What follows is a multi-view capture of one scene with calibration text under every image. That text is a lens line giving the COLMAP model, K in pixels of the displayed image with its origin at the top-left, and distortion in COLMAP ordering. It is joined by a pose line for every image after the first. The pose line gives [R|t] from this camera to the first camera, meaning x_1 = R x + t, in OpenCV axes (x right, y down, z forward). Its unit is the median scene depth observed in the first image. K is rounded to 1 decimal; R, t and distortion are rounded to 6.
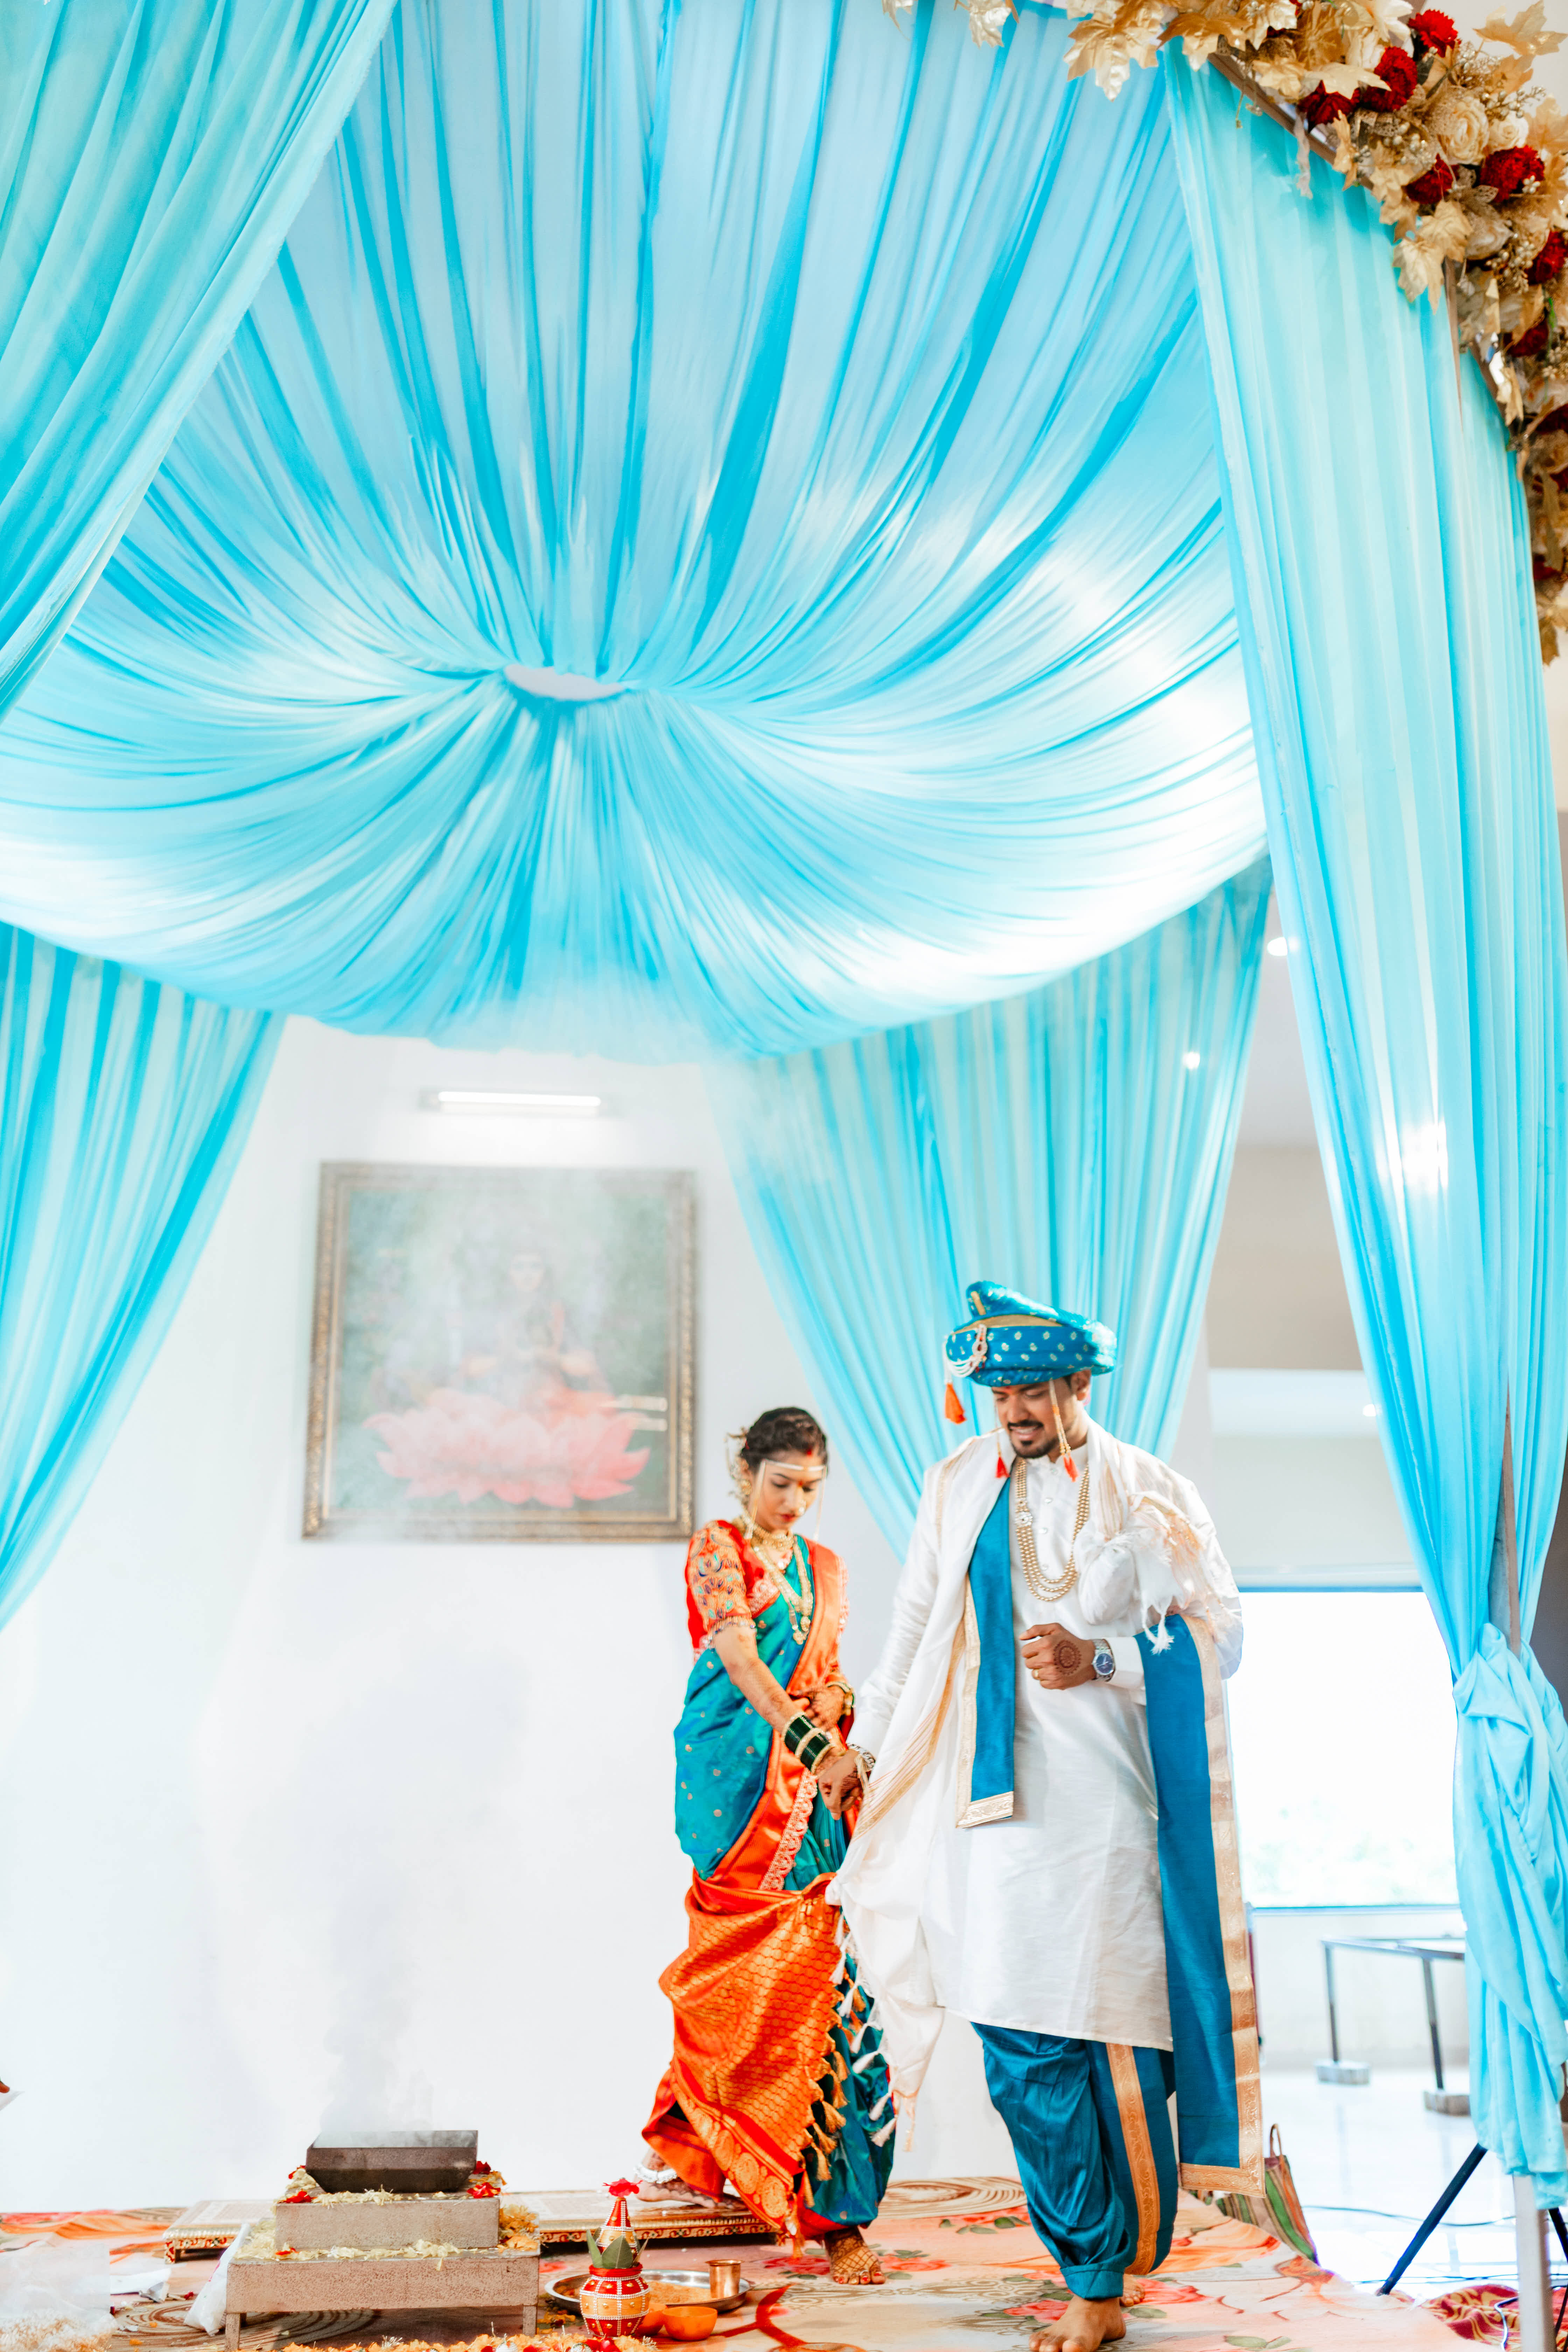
lens RADIAL K [[2374.8, 0, 784.0], [0, 2374.8, 1176.0], [0, 0, 1]] dist [0.005292, 0.012459]
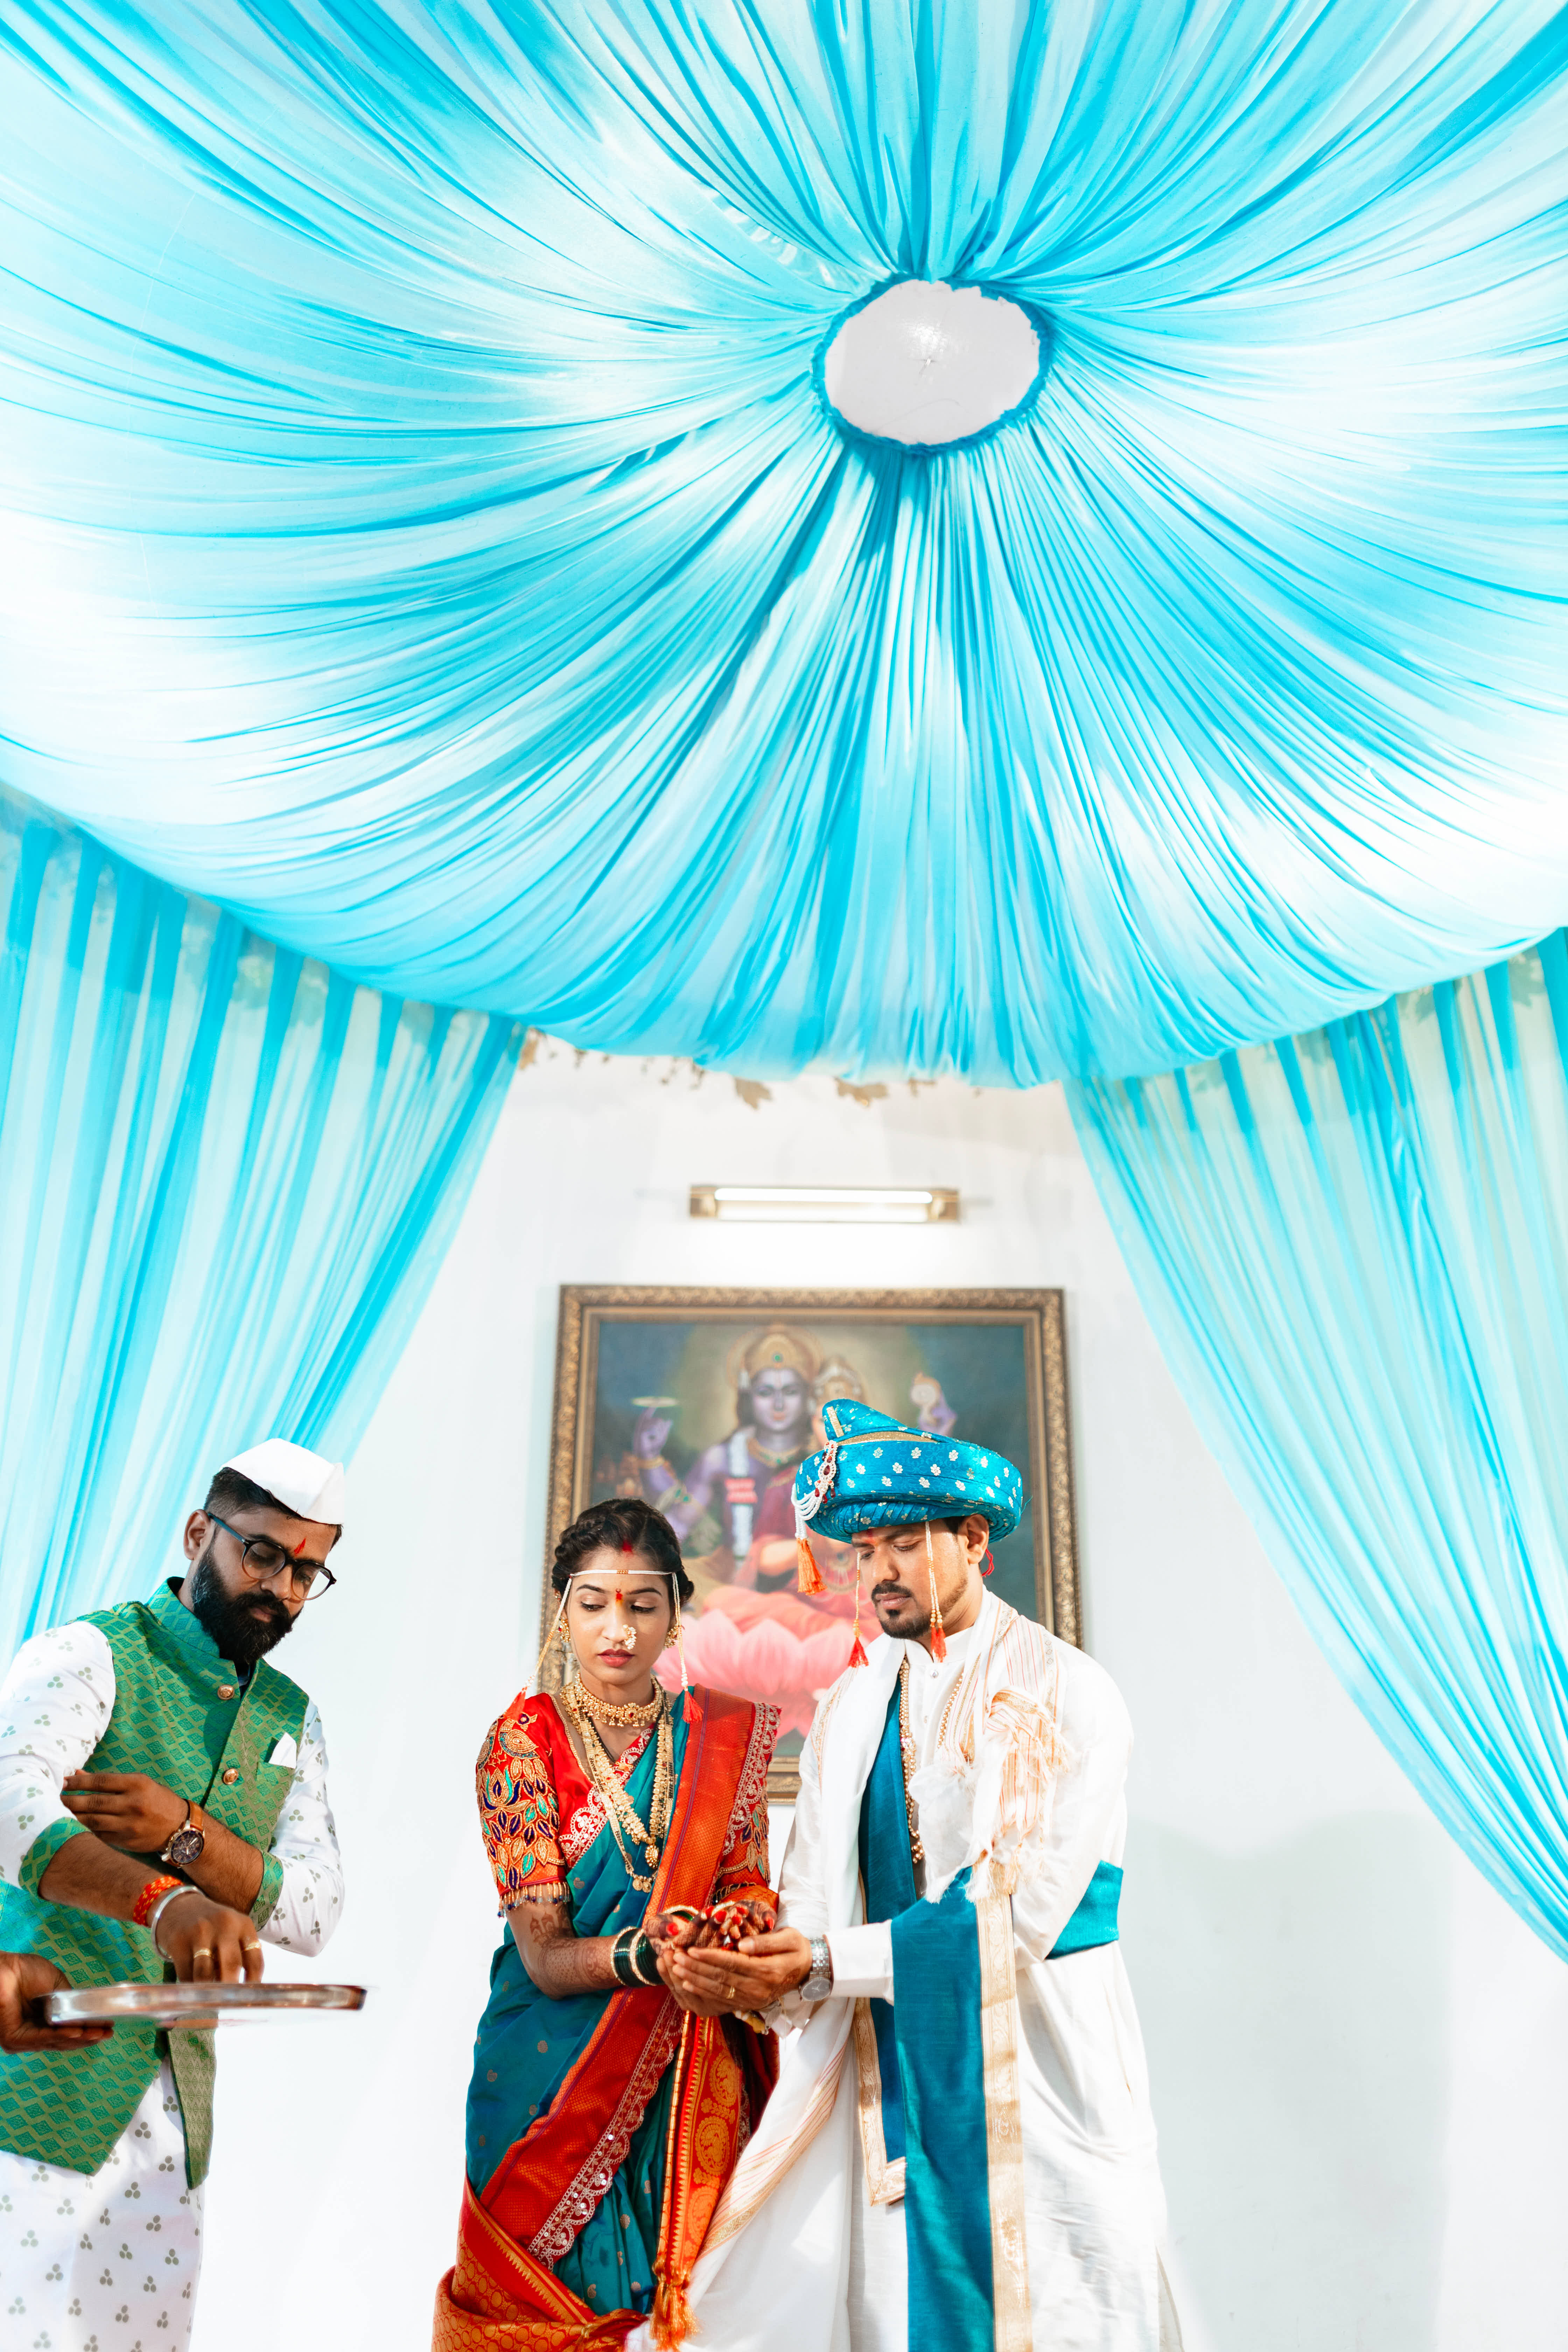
lens RADIAL K [[2323.4, 0, 774.8], [0, 2323.4, 1167.4], [0, 0, 1]] dist [0.007887, 0.028559]
pose [[0.994051, -0.031291, -0.104319, -0.068617], [0.012943, 0.984992, -0.172114, 0.114121], [0.108139, 0.169740, 0.979538, 0.385439]]
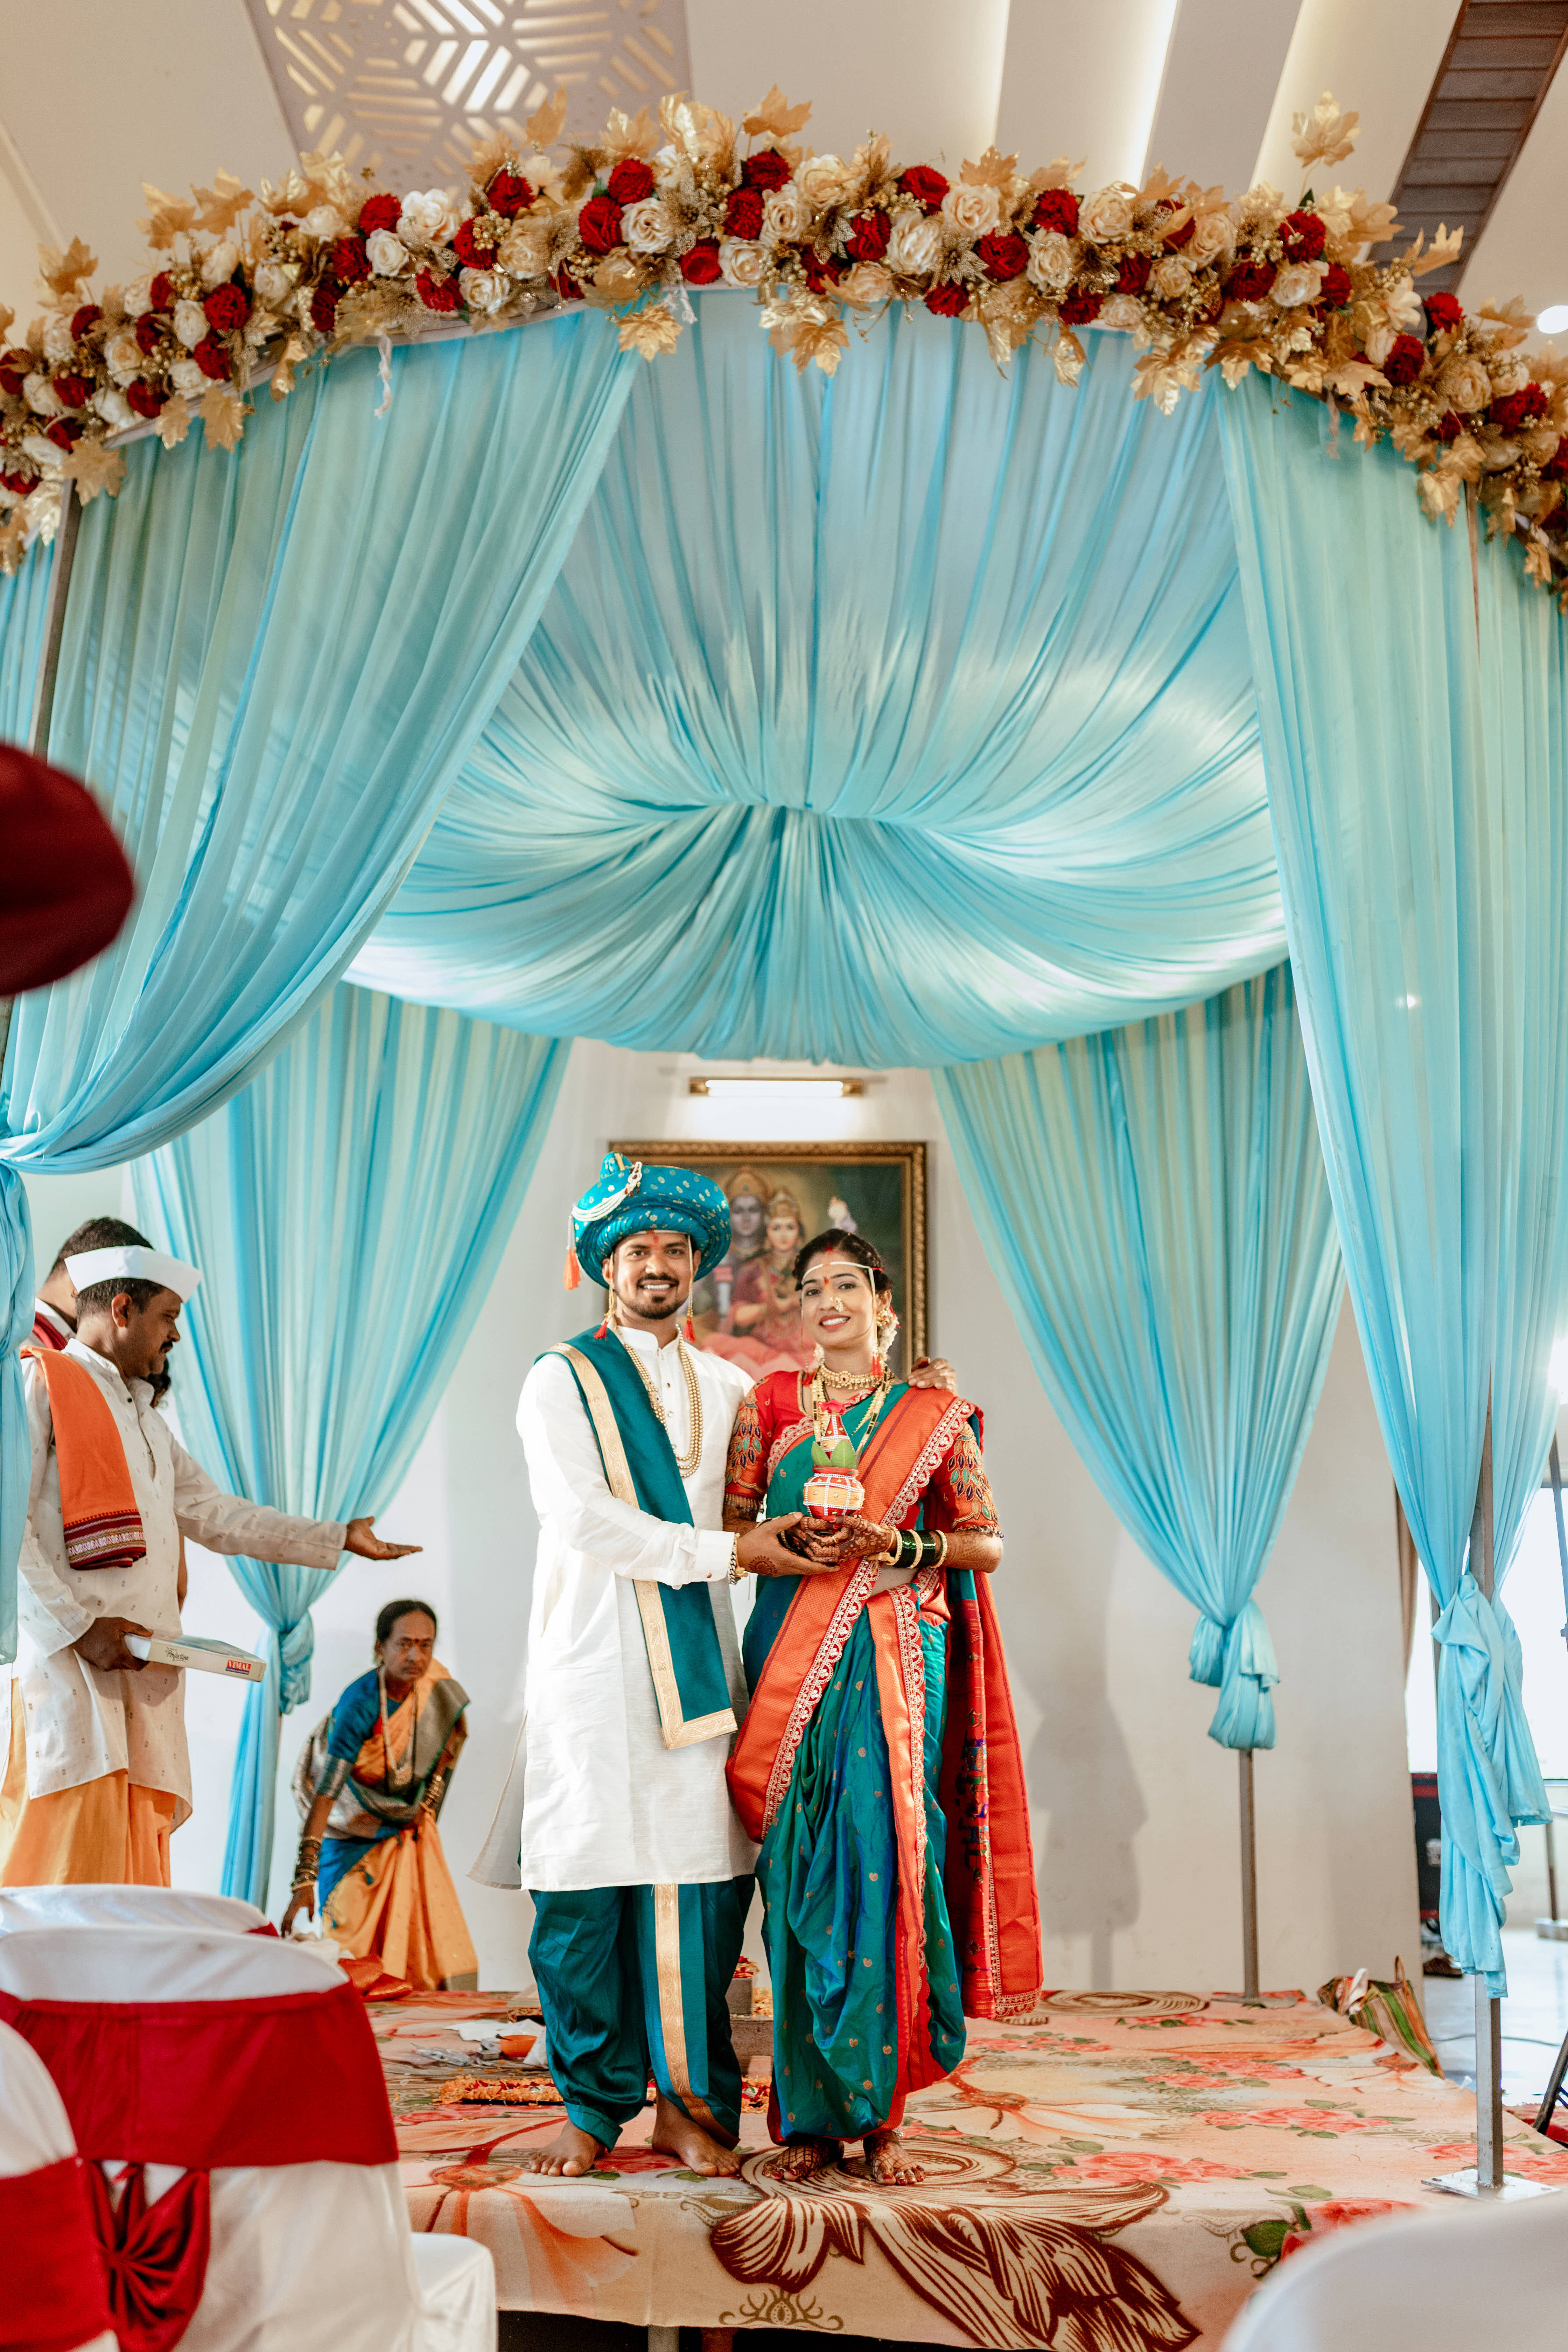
lens RADIAL K [[2415.3, 0, 710.2], [0, 2415.3, 1169.3], [0, 0, 1]] dist [-0.011489, -0.006118]
pose [[0.987367, -0.015738, -0.157665, 0.060269], [0.024588, 0.998220, 0.054341, -0.076360], [0.156529, -0.057532, 0.985996, -0.244505]]
